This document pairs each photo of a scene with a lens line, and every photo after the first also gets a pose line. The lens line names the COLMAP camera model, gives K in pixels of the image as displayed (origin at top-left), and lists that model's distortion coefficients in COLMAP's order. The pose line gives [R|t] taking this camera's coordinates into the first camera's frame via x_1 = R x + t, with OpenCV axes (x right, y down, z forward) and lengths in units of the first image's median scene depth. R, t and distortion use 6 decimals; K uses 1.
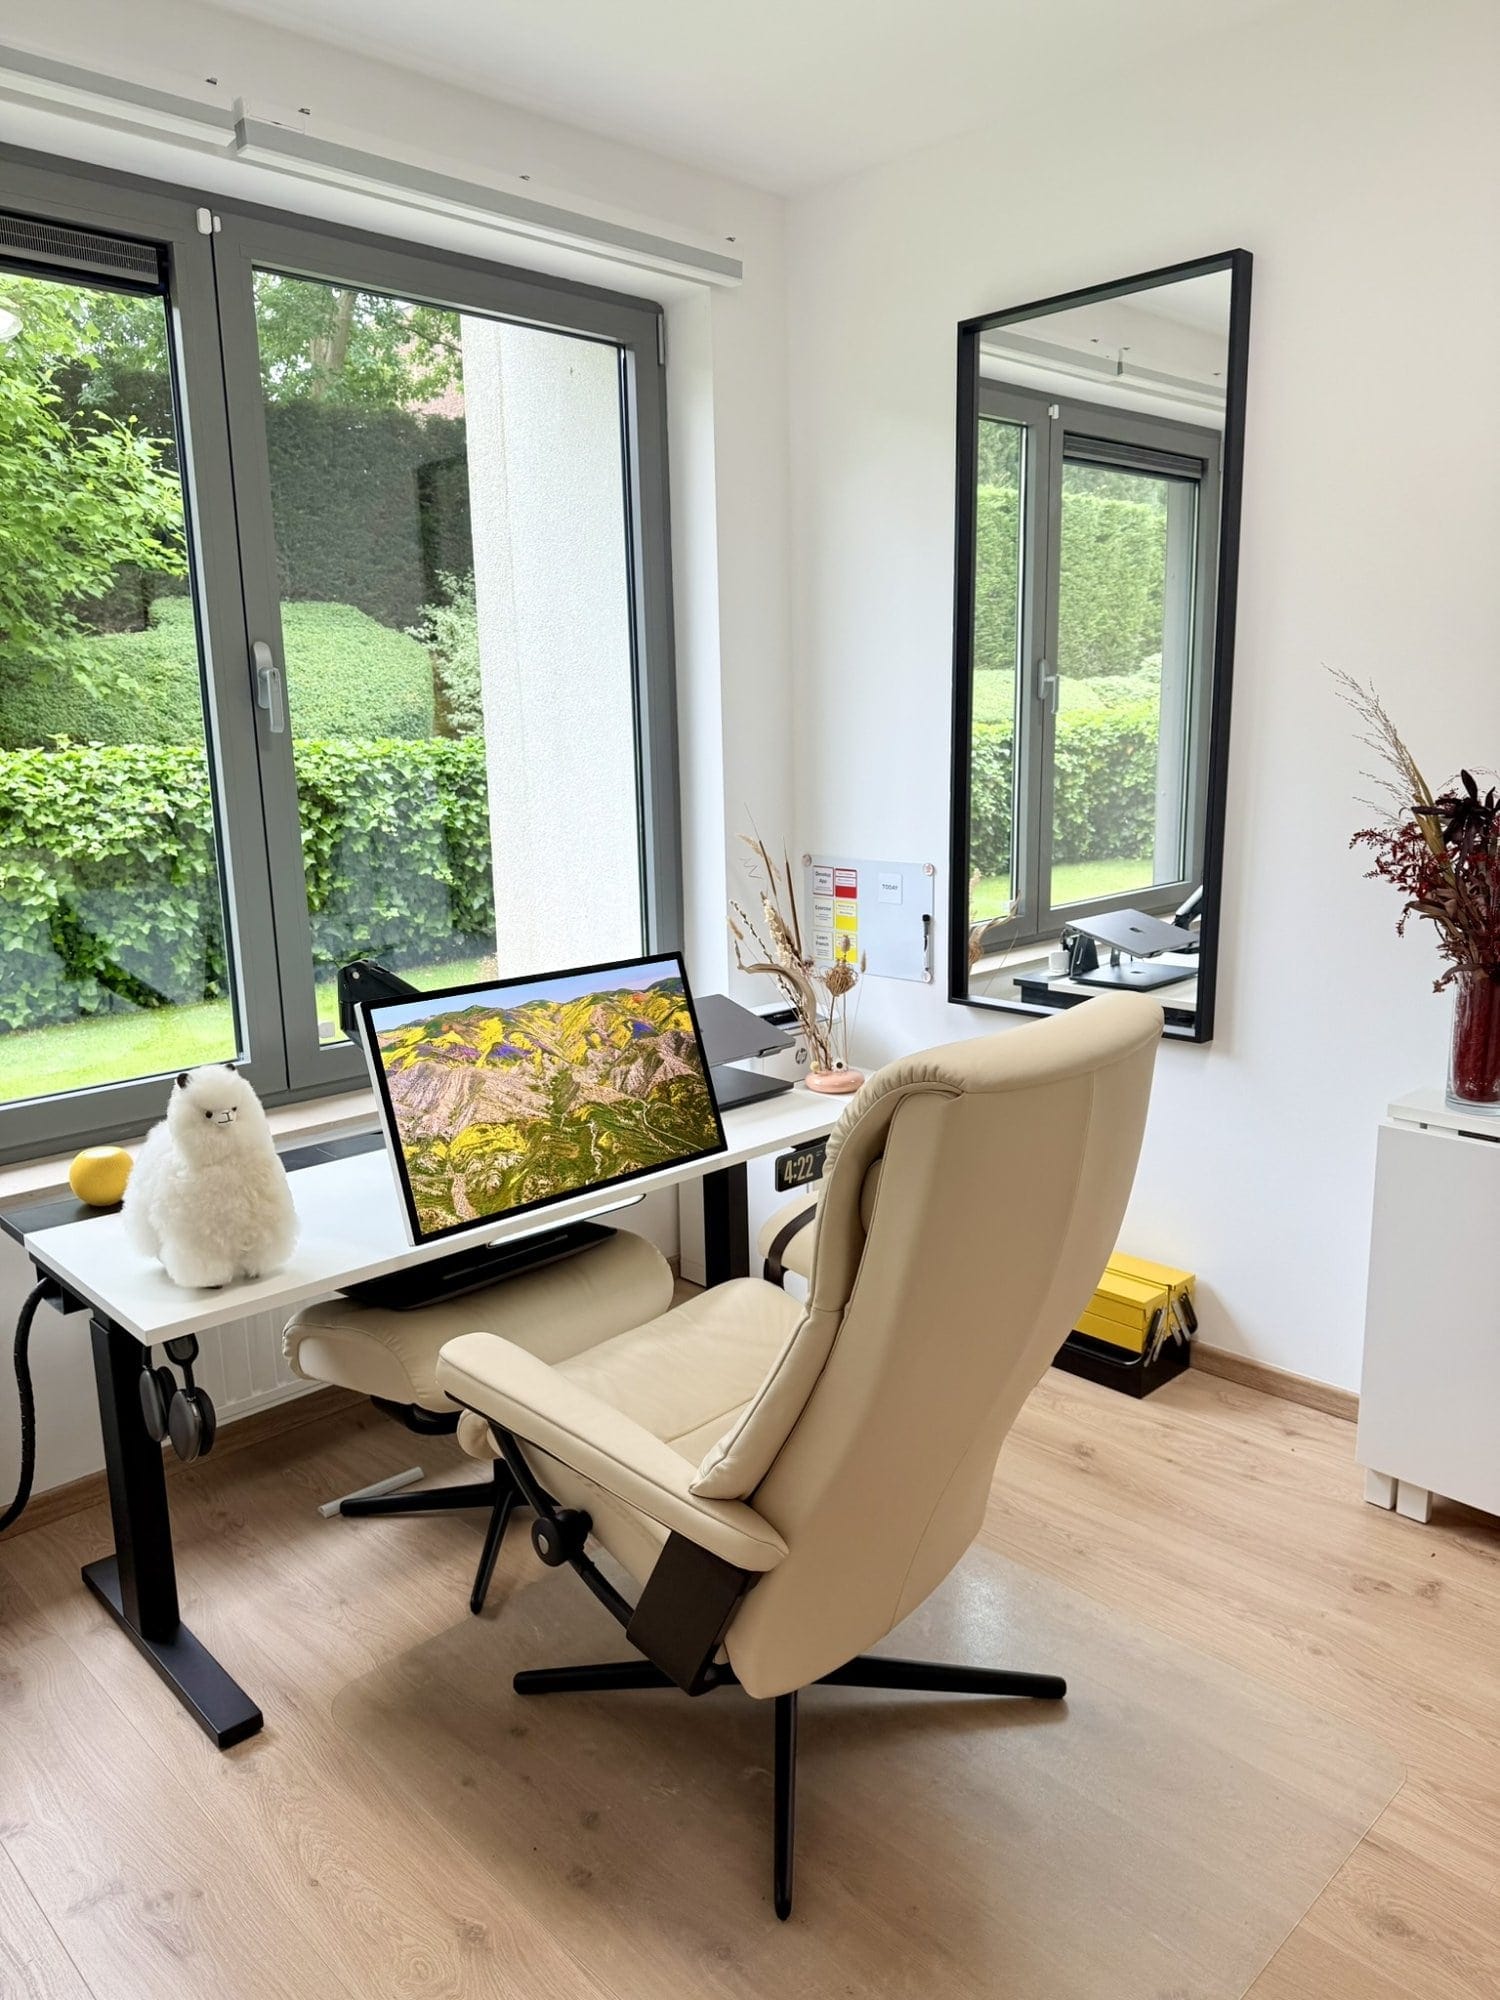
lens RADIAL K [[1412.0, 0, 738.9], [0, 1412.0, 1004.4], [0, 0, 1]] dist [0.046698, -0.062378]
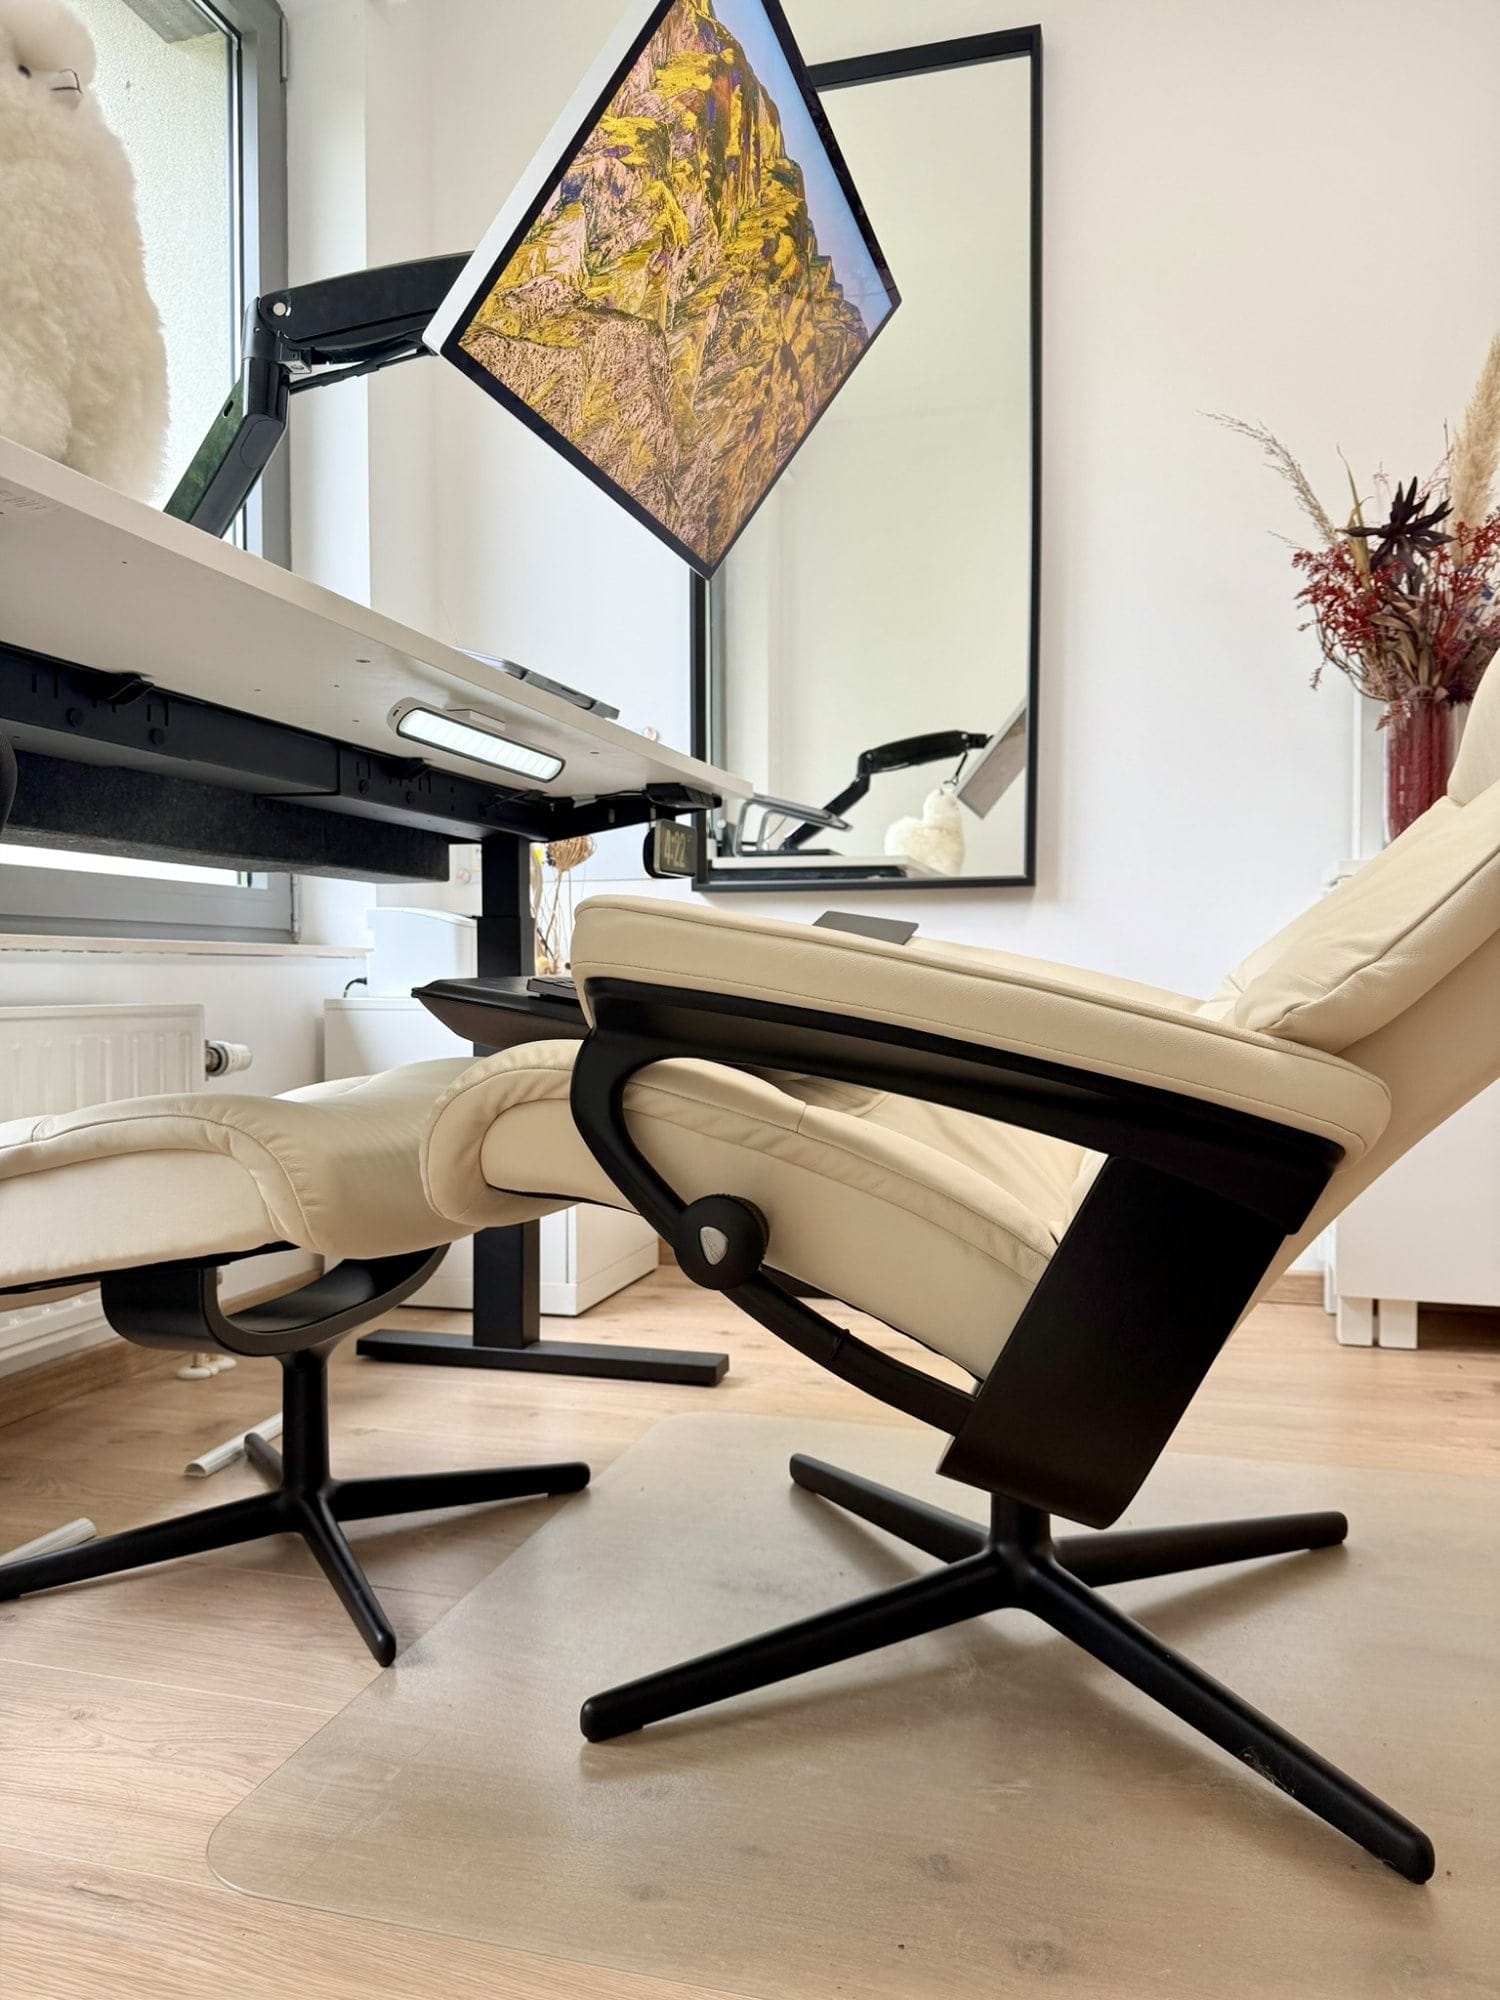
lens RADIAL K [[1412.0, 0, 744.3], [0, 1412.0, 1001.5], [0, 0, 1]] dist [0.046698, -0.062378]
pose [[0.869836, 0.009652, 0.493246, -0.214613], [0.084651, 0.982060, -0.168498, 0.191809], [-0.486024, 0.188320, 0.853414, 0.301195]]
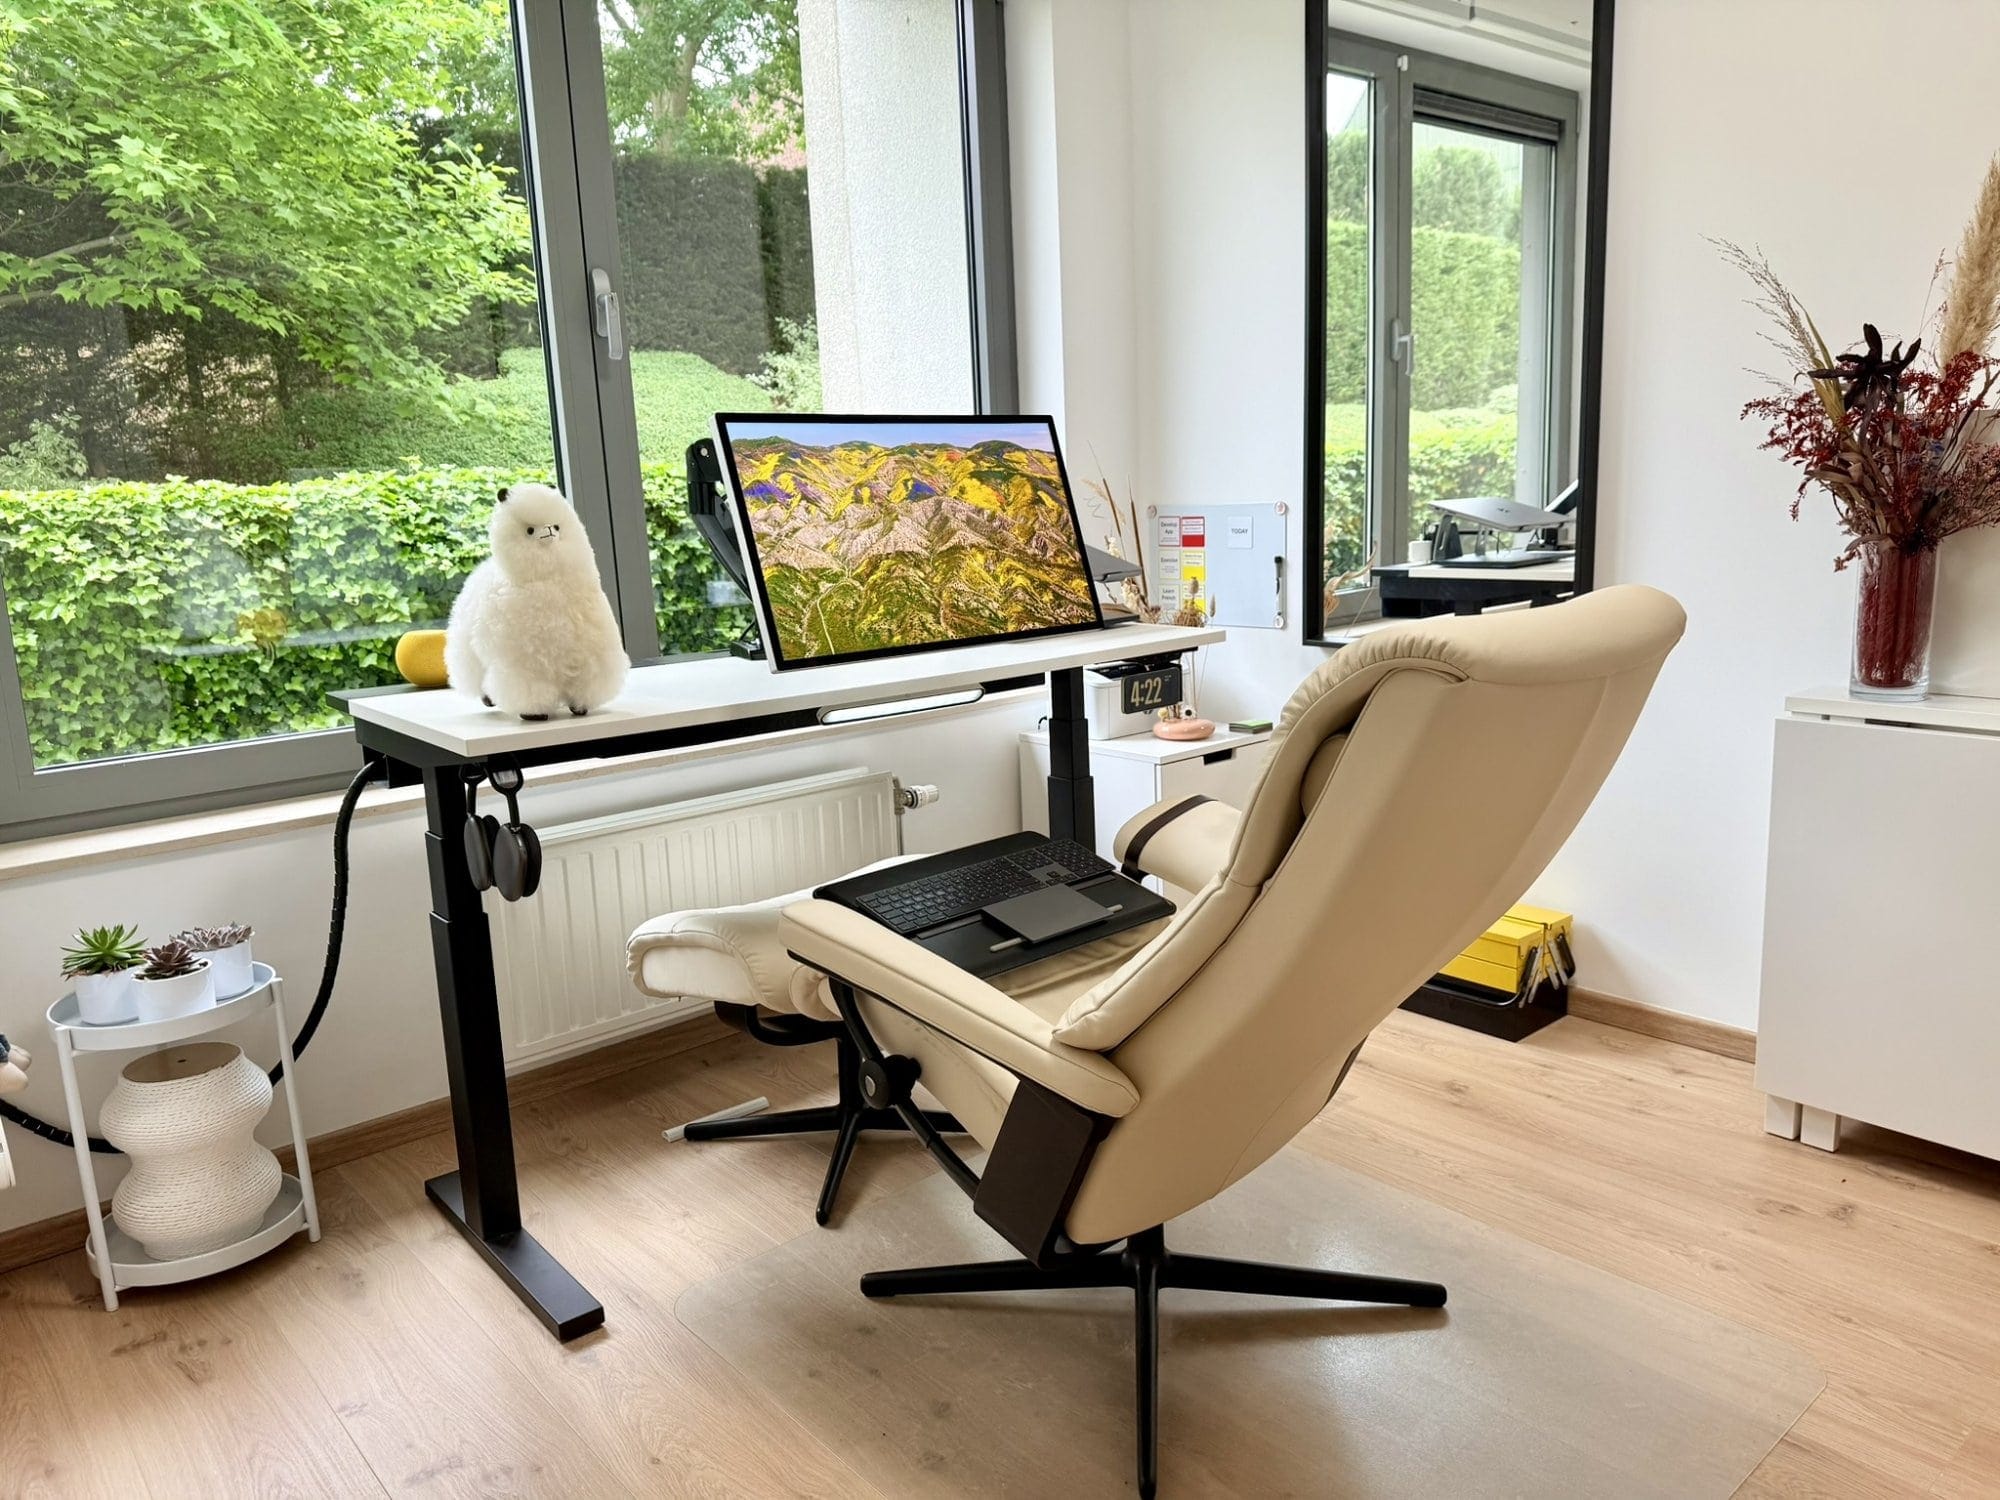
lens RADIAL K [[1412.0, 0, 992.9], [0, 1412.0, 749.2], [0, 0, 1]] dist [0.046698, -0.062378]
pose [[0.998040, -0.010753, -0.061642, -0.003625], [0.010087, 0.999888, -0.011101, 0.075996], [0.061754, 0.010457, 0.998037, 0.025971]]
